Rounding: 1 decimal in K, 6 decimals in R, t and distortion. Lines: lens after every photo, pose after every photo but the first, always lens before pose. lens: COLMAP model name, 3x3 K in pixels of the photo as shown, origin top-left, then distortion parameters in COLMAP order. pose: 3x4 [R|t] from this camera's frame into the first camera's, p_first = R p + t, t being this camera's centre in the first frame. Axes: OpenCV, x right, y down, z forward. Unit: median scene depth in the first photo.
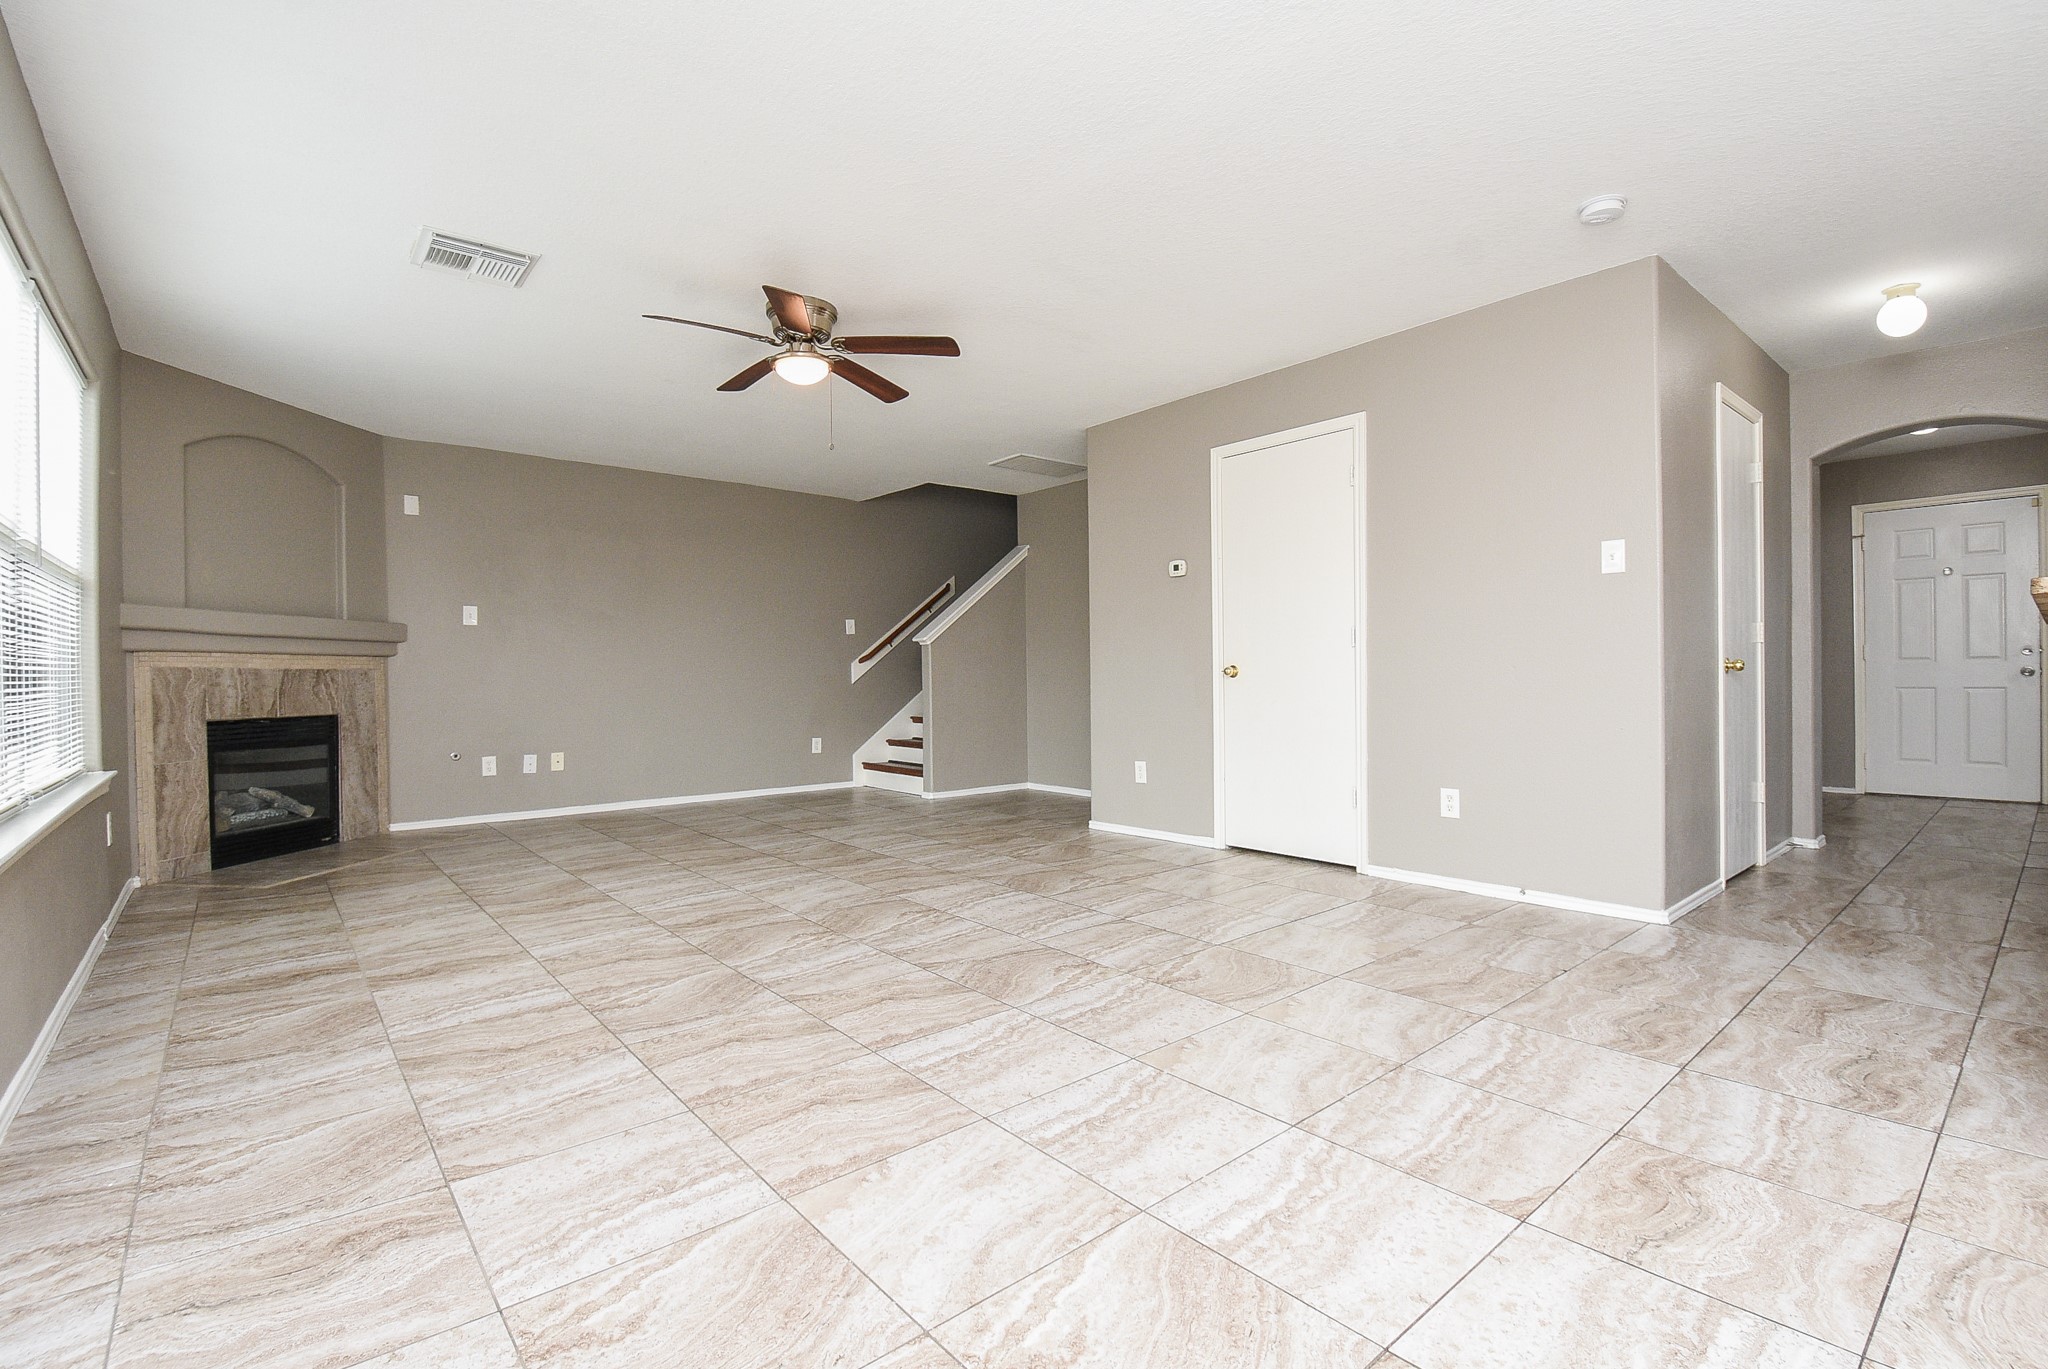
lens RADIAL K [[914.6, 0, 1029.7], [0, 914.6, 678.2], [0, 0, 1]] dist [0.003068, -0.015751]
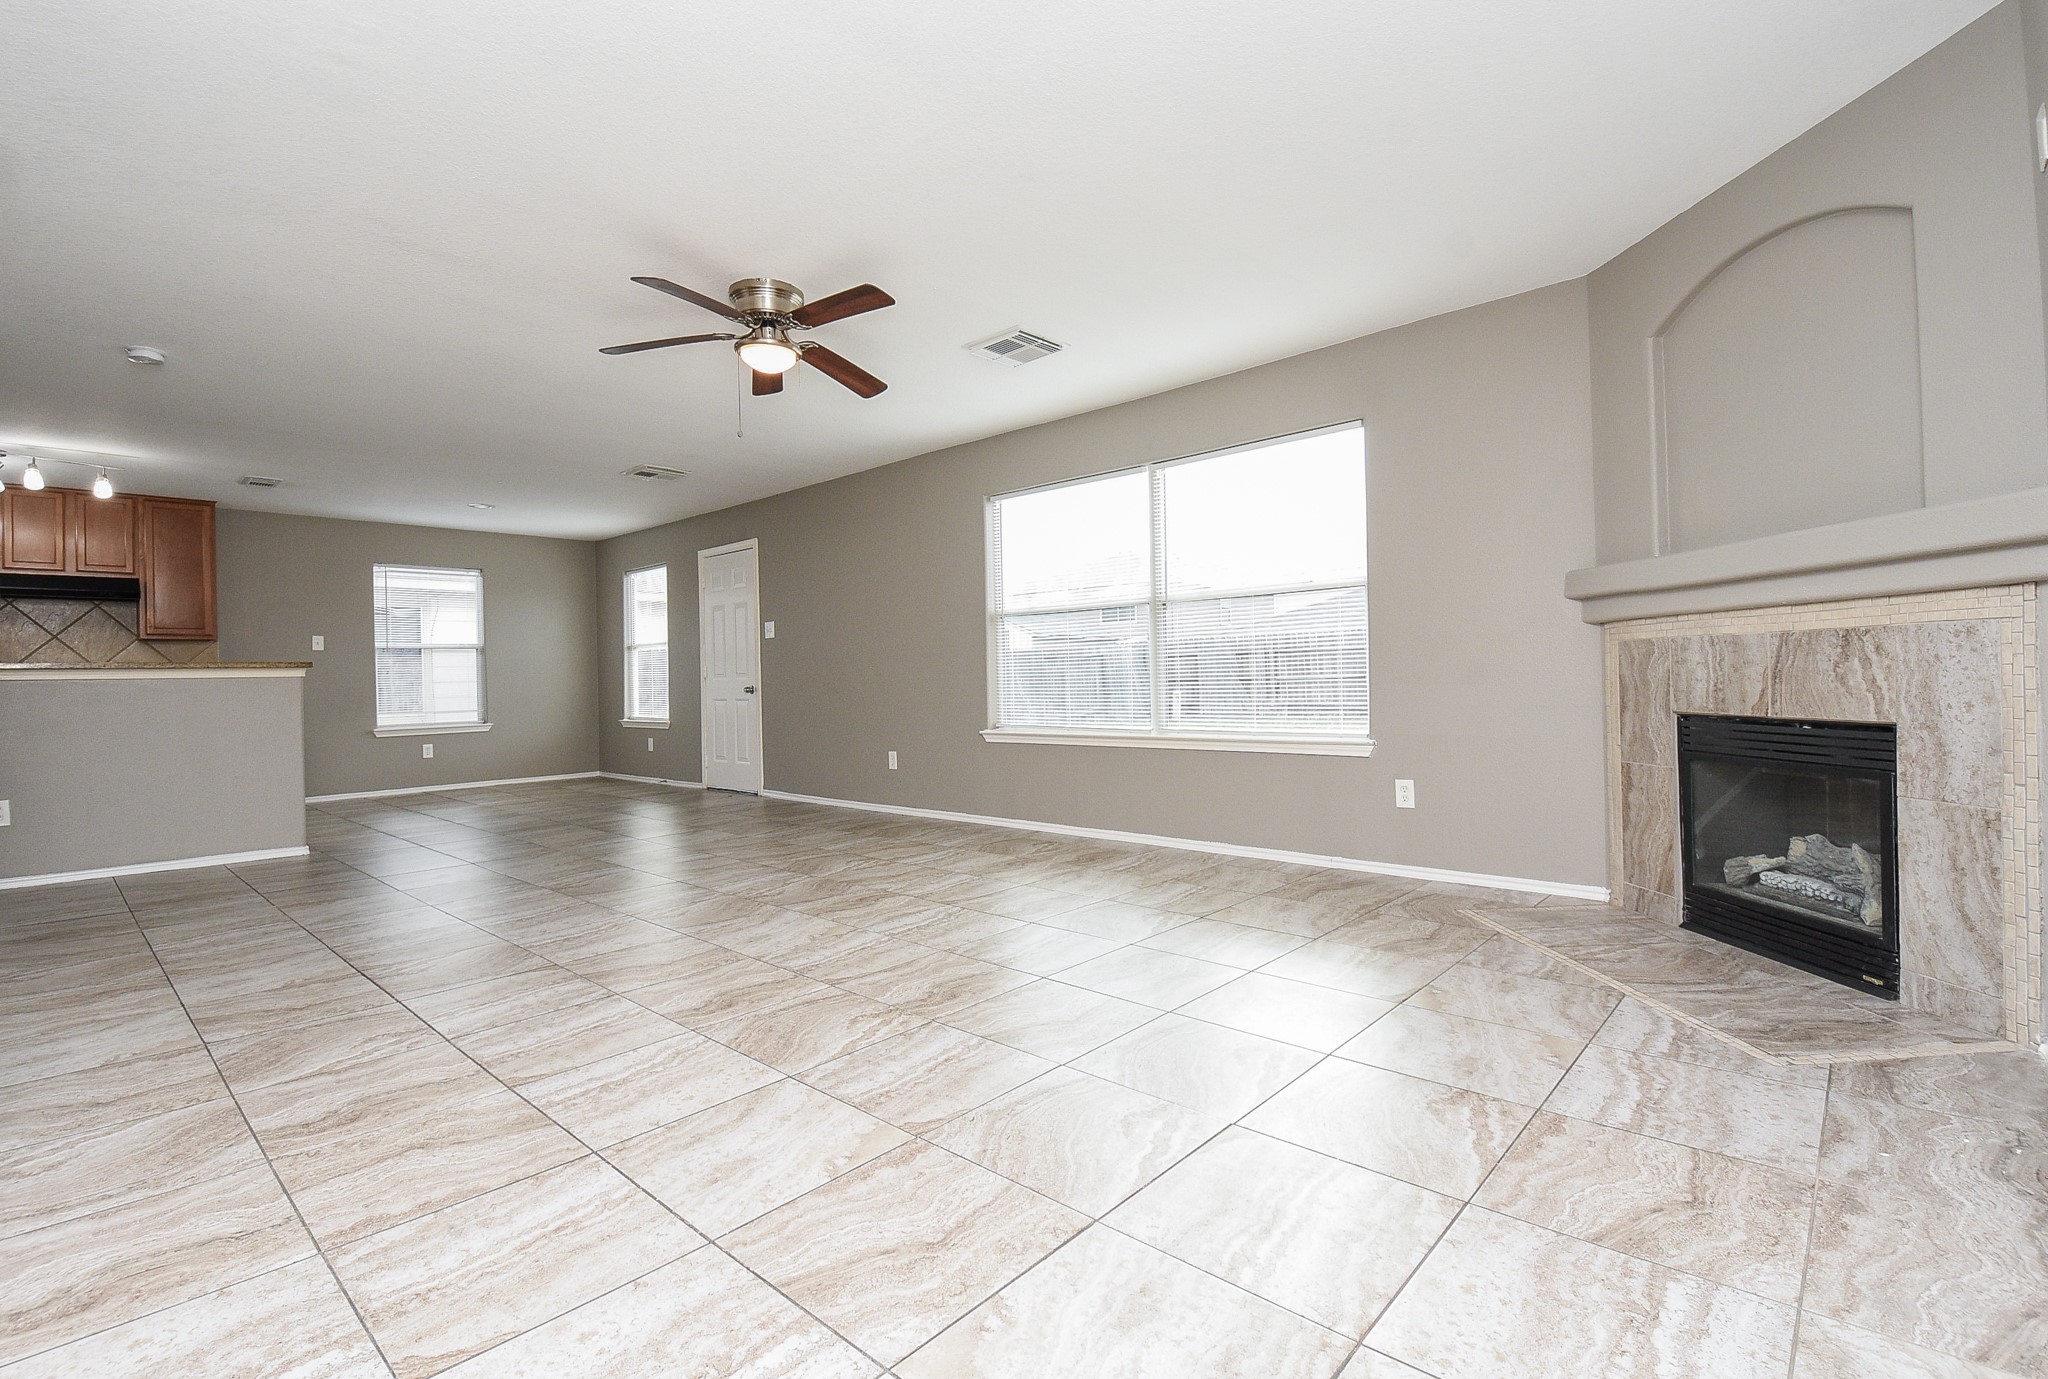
lens RADIAL K [[947.3, 0, 1019.9], [0, 947.3, 676.6], [0, 0, 1]] dist [0.002903, -0.010816]
pose [[-0.992400, 0.033073, -0.118523, -0.302059], [0.033004, 0.999452, 0.002549, 0.000060], [0.118542, -0.001382, -0.992948, 1.596453]]
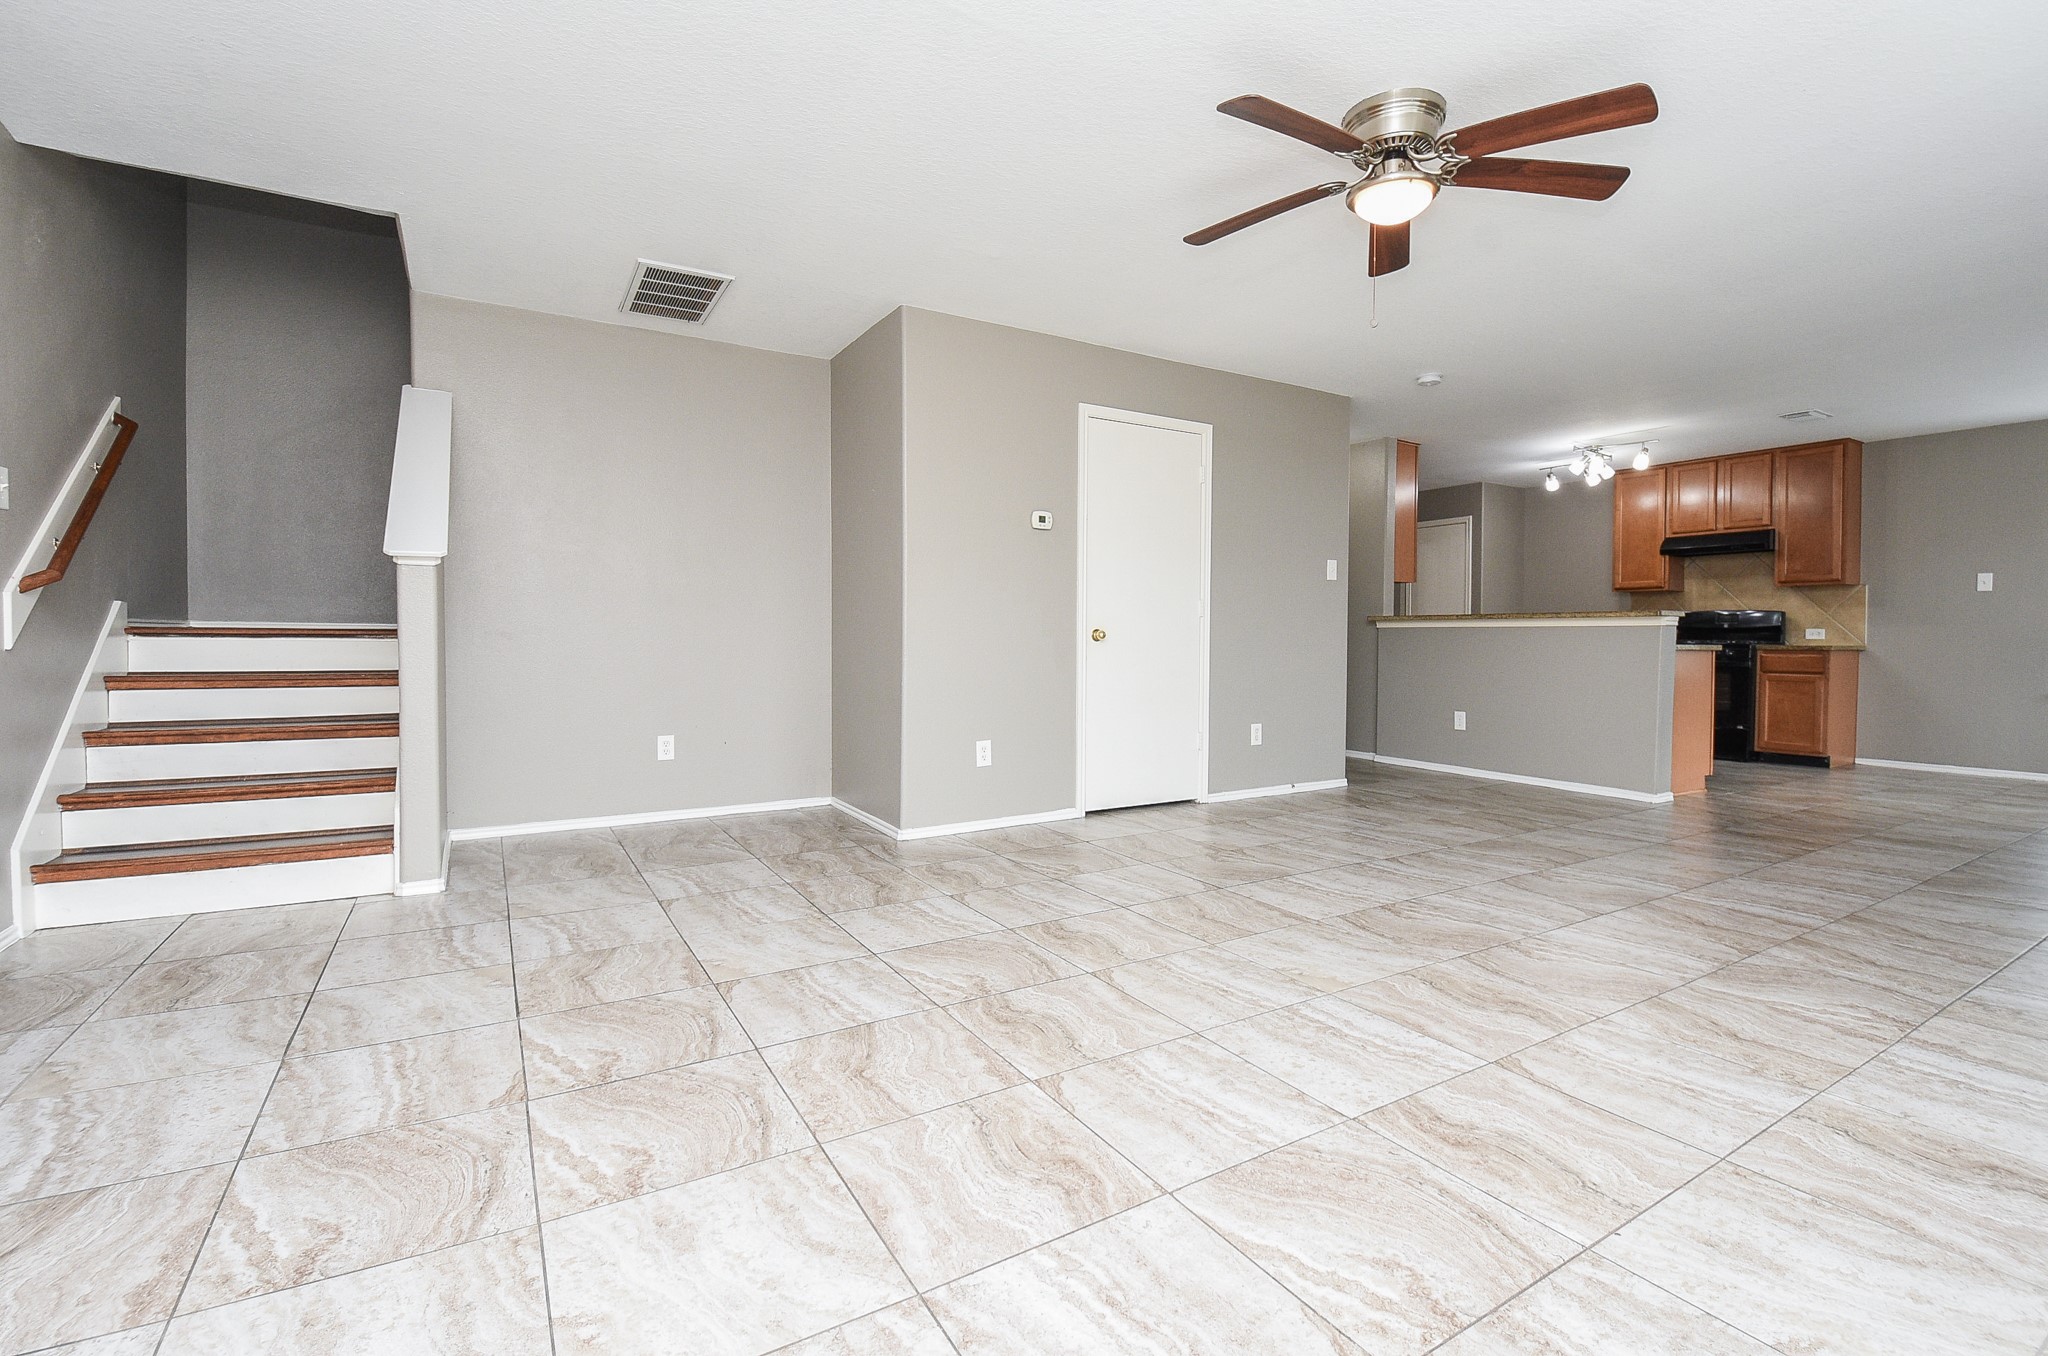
lens RADIAL K [[923.2, 0, 1041.8], [0, 923.2, 651.7], [0, 0, 1]] dist [-0.014527, -0.007210]
pose [[0.159871, -0.004446, 0.987128, -0.788746], [-0.005670, 0.999969, 0.005422, 0.005151], [-0.987122, -0.006464, 0.159841, 0.914618]]
